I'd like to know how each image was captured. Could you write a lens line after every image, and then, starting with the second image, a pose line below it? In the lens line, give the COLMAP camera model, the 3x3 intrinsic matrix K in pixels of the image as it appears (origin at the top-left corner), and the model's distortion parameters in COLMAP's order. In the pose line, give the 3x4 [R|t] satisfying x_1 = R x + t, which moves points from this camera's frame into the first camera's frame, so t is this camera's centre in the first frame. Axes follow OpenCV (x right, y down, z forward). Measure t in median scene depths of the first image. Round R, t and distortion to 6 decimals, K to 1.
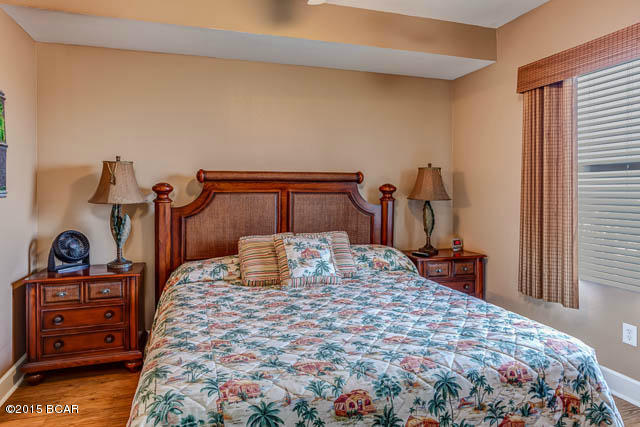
lens RADIAL K [[405.1, 0, 319.4], [0, 405.1, 192.3], [0, 0, 1]] dist [0.000527, 0.000389]
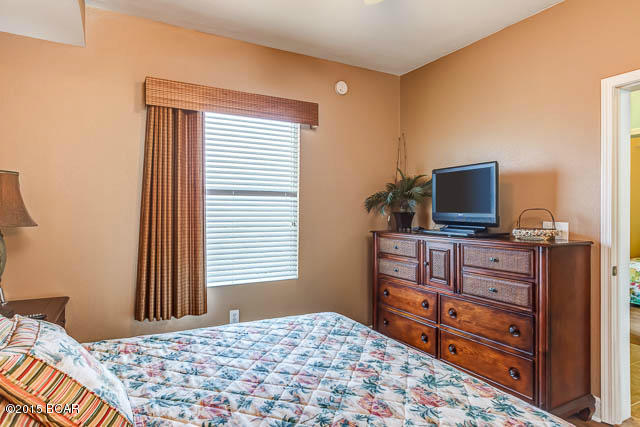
lens RADIAL K [[378.2, 0, 320.0], [0, 378.2, 213.5], [0, 0, 1]] dist [0.000734, 0.000566]
pose [[-0.199307, -0.007925, 0.979905, -0.629746], [0.001053, 0.999965, 0.008302, -0.006093], [-0.979937, 0.002686, -0.199291, 1.169619]]
